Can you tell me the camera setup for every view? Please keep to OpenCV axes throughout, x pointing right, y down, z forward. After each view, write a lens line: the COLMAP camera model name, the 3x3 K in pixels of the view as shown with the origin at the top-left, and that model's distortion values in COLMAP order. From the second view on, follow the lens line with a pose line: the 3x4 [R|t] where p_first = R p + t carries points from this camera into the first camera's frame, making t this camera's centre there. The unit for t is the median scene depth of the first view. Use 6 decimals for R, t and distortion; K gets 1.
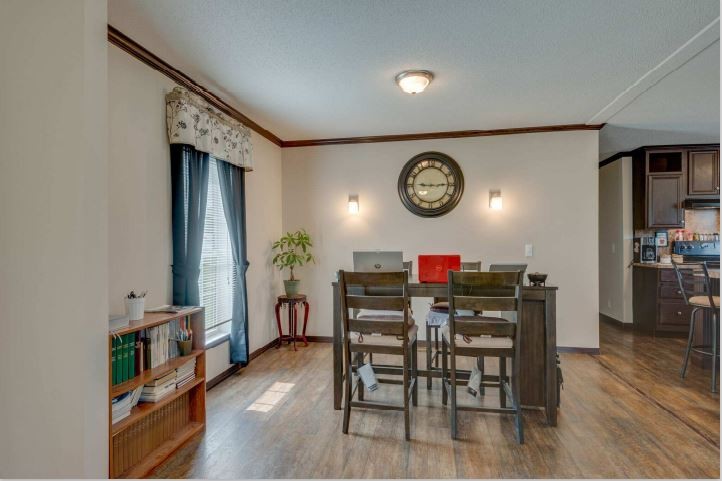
lens RADIAL K [[351.5, 0, 380.1], [0, 351.5, 230.6], [0, 0, 1]] dist [0.000651, -0.000135]
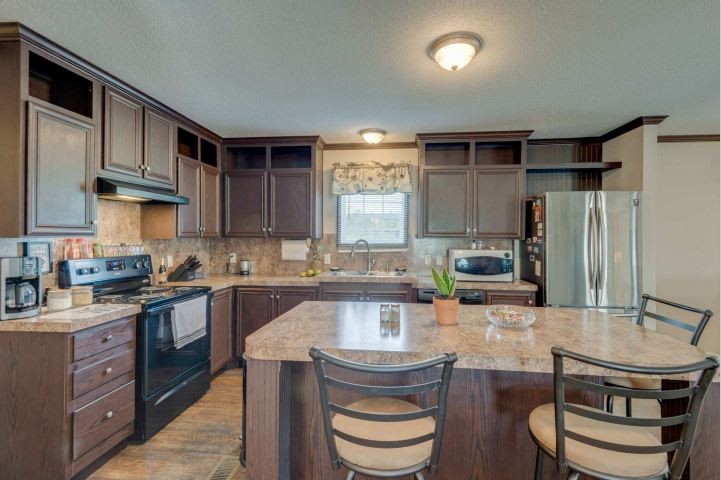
lens RADIAL K [[345.0, 0, 360.5], [0, 345.0, 240.0], [0, 0, 1]] dist [0.002669, -0.000295]
pose [[-0.068626, -0.009884, 0.997593, 0.331891], [-0.002854, 0.999949, 0.009711, -0.004722], [-0.997638, -0.002180, -0.068651, 0.630072]]
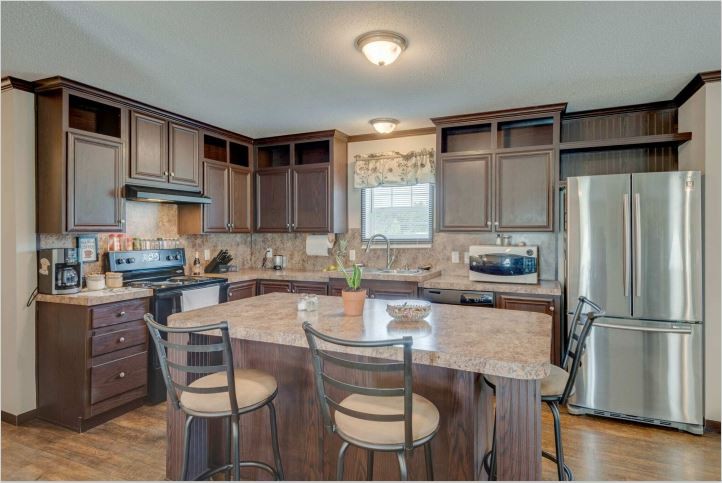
lens RADIAL K [[403.3, 0, 367.1], [0, 403.3, 233.3], [0, 0, 1]] dist [0.004665, 0.001142]
pose [[0.244189, -0.004544, 0.969717, 0.265299], [0.002239, 0.999989, 0.004122, -0.004659], [-0.969725, 0.001165, 0.244196, 0.391702]]
